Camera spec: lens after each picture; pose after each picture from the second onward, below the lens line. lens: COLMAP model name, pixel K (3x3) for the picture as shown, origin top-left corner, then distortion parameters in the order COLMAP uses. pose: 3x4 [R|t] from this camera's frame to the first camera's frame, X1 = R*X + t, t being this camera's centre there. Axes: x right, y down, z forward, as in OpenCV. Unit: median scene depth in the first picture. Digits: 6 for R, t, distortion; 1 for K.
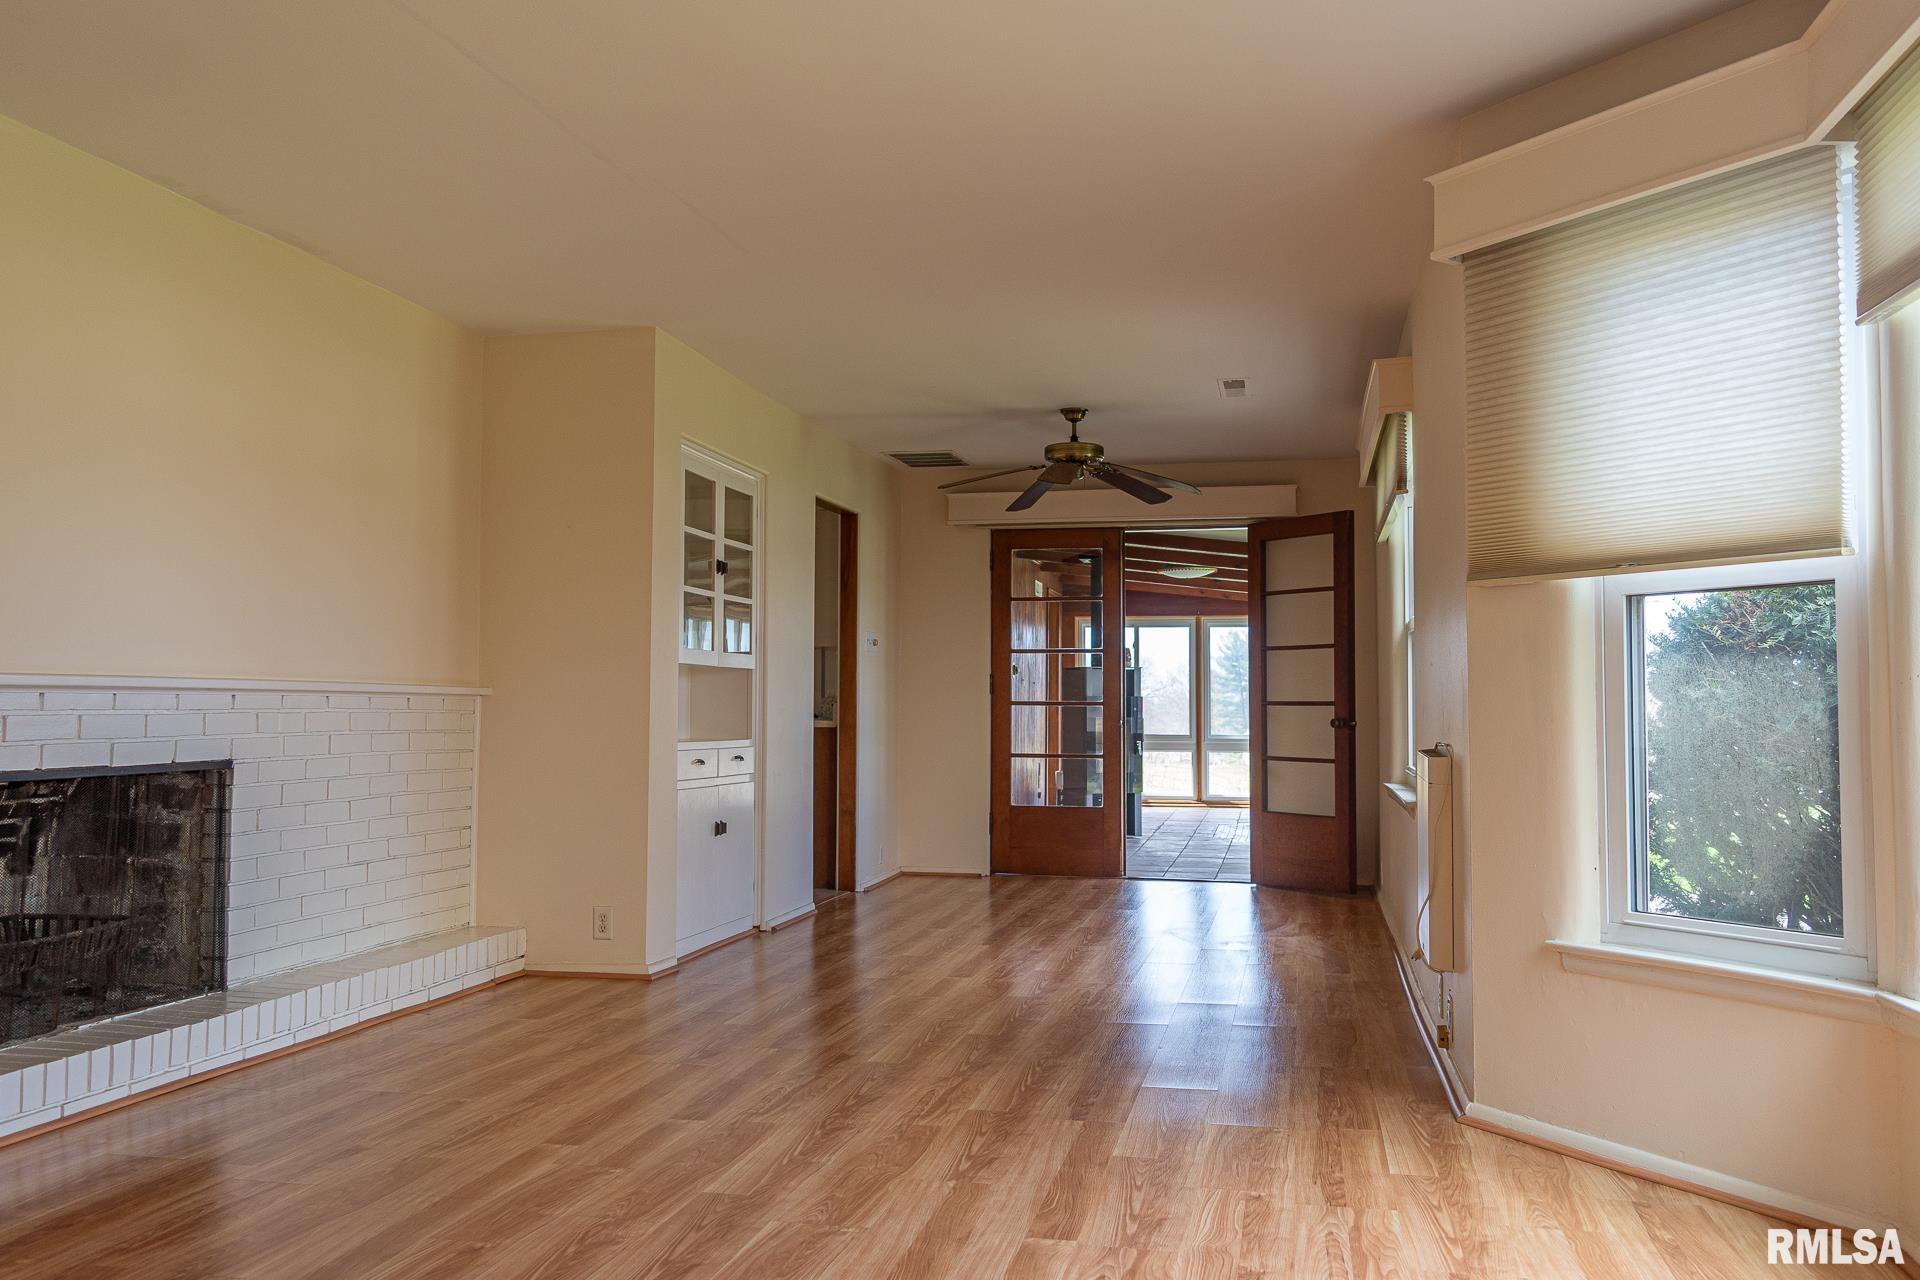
lens RADIAL K [[1517.4, 0, 960.9], [0, 1517.4, 639.4], [0, 0, 1]] dist [-0.001169, -0.003390]
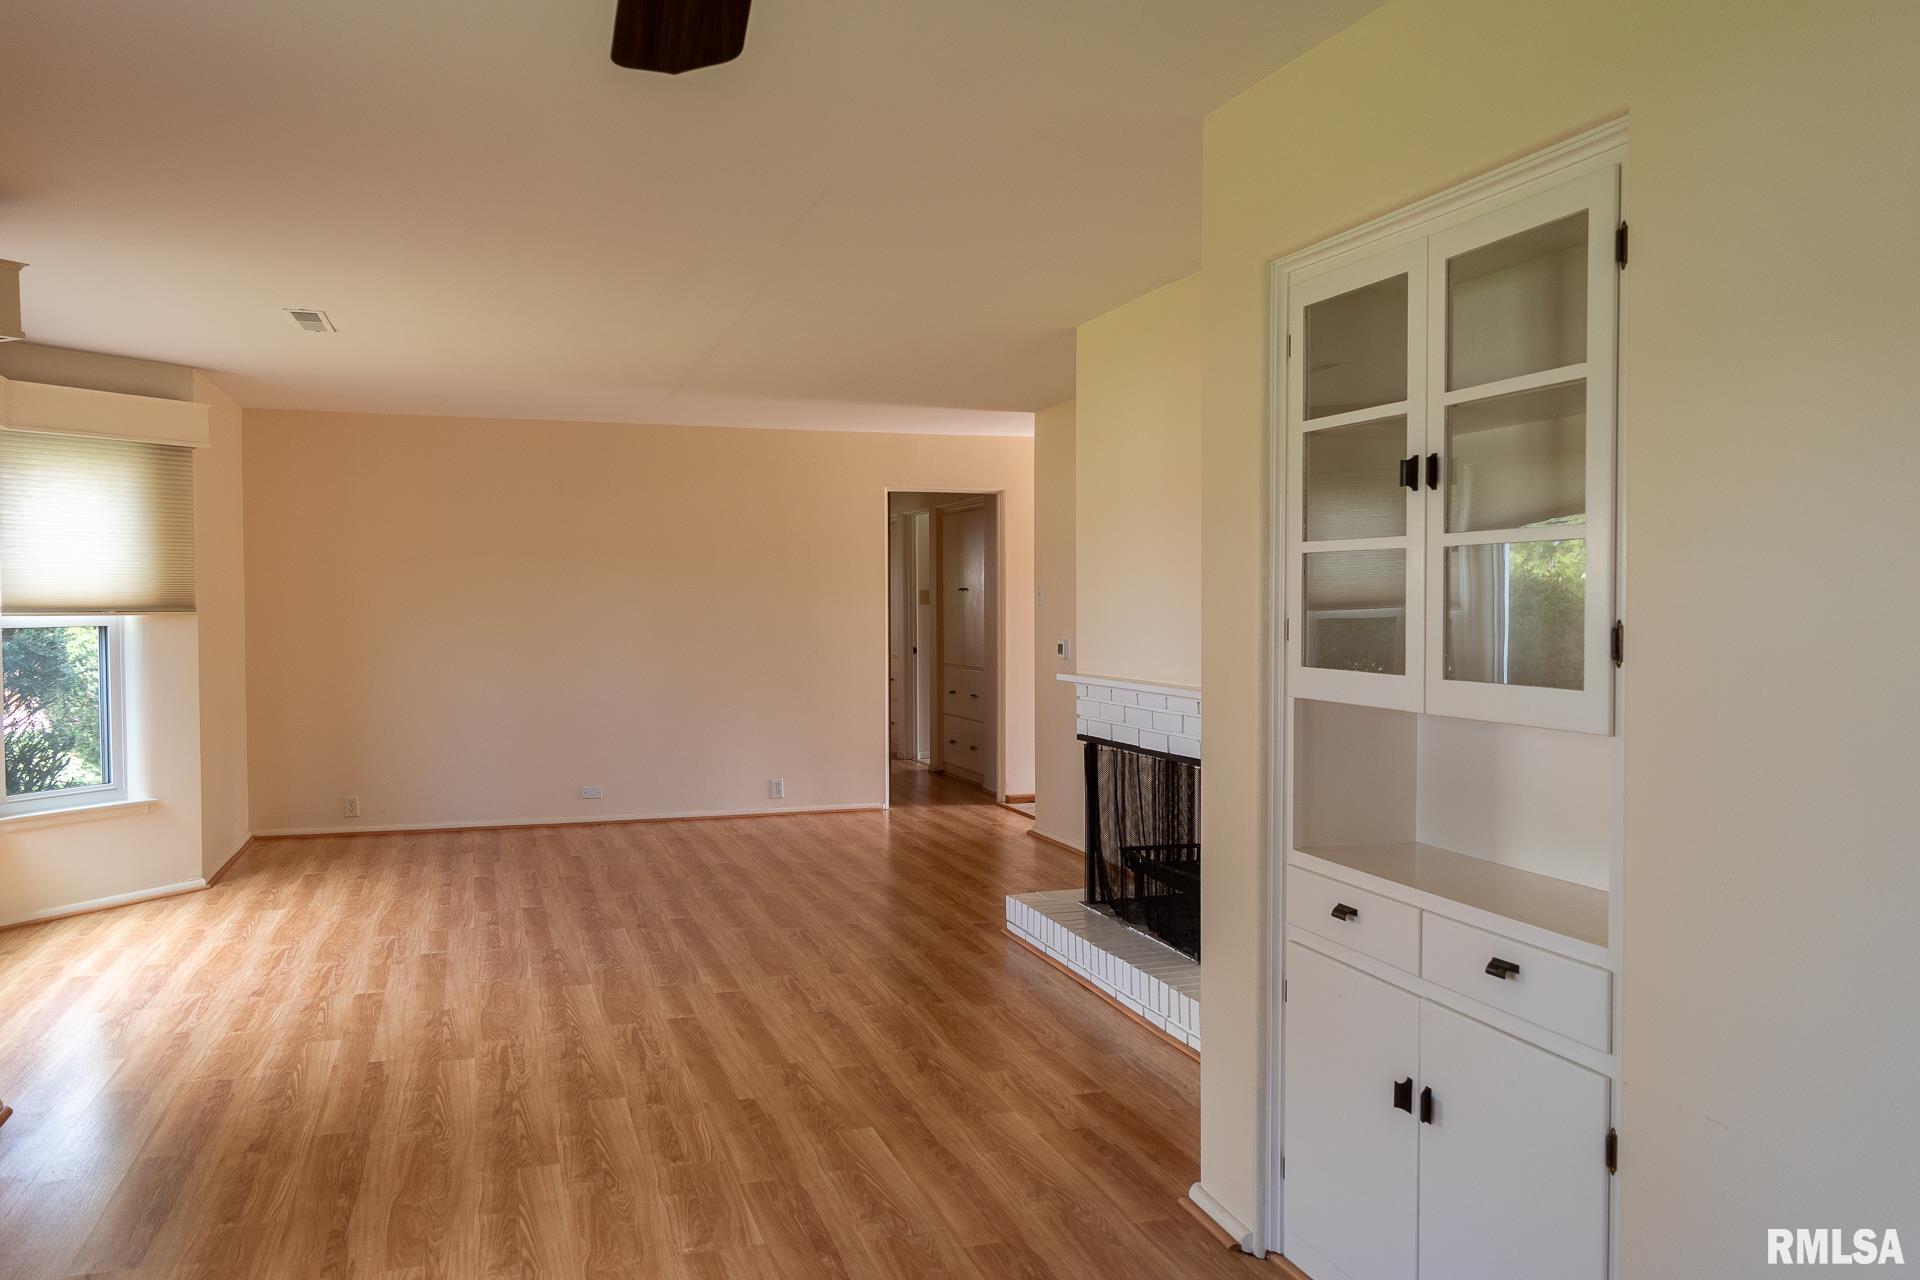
lens RADIAL K [[1517.4, 0, 963.3], [0, 1517.4, 635.2], [0, 0, 1]] dist [-0.001169, -0.003390]
pose [[-0.864003, 0.011660, -0.503351, 0.309782], [0.021276, 0.999684, -0.013362, -0.001262], [0.503036, -0.022255, -0.863979, 2.557624]]
